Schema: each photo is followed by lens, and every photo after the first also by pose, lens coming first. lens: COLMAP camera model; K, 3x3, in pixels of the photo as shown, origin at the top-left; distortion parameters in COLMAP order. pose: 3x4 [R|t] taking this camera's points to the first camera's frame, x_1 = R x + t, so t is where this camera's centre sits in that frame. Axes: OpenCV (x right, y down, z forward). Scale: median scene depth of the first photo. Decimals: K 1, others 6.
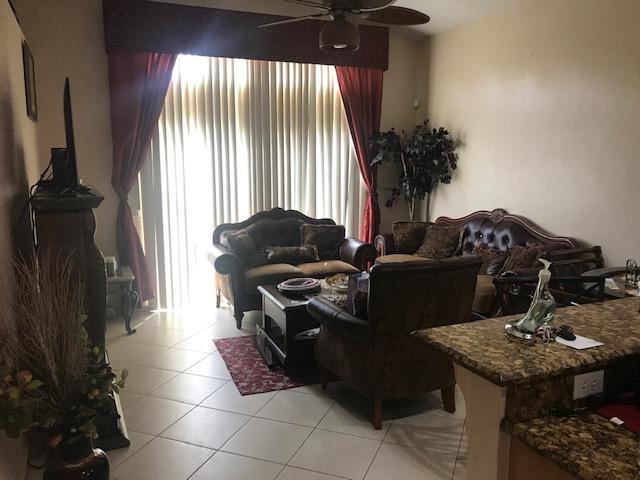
lens RADIAL K [[533.0, 0, 320.6], [0, 533.0, 242.6], [0, 0, 1]] dist [0.039598, -0.007021]
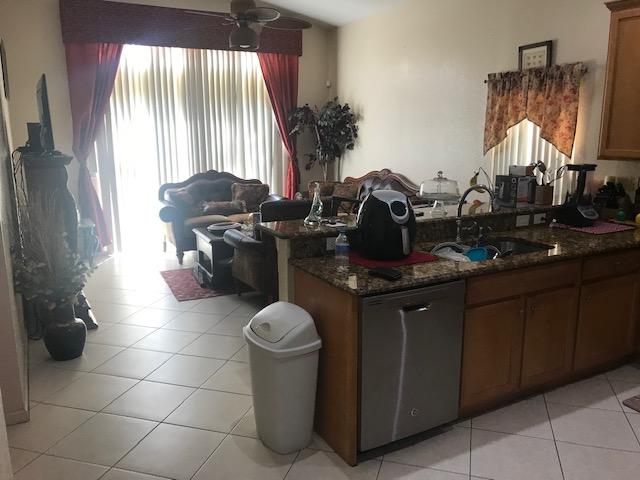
lens RADIAL K [[533.0, 0, 319.2], [0, 533.0, 239.1], [0, 0, 1]] dist [0.039598, -0.007021]
pose [[0.997381, -0.020318, 0.069411, 0.083183], [0.017065, 0.998743, 0.047138, 0.042438], [-0.070282, -0.045830, 0.996474, -0.271850]]
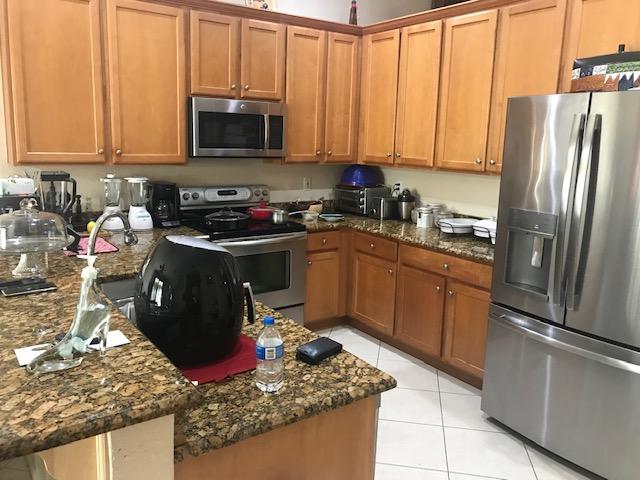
lens RADIAL K [[533.0, 0, 320.5], [0, 533.0, 237.5], [0, 0, 1]] dist [0.039598, -0.007021]
pose [[-0.193493, -0.189405, 0.962646, -0.310513], [0.122063, 0.968917, 0.215174, -0.094385], [-0.973479, 0.159138, -0.164359, 0.642785]]
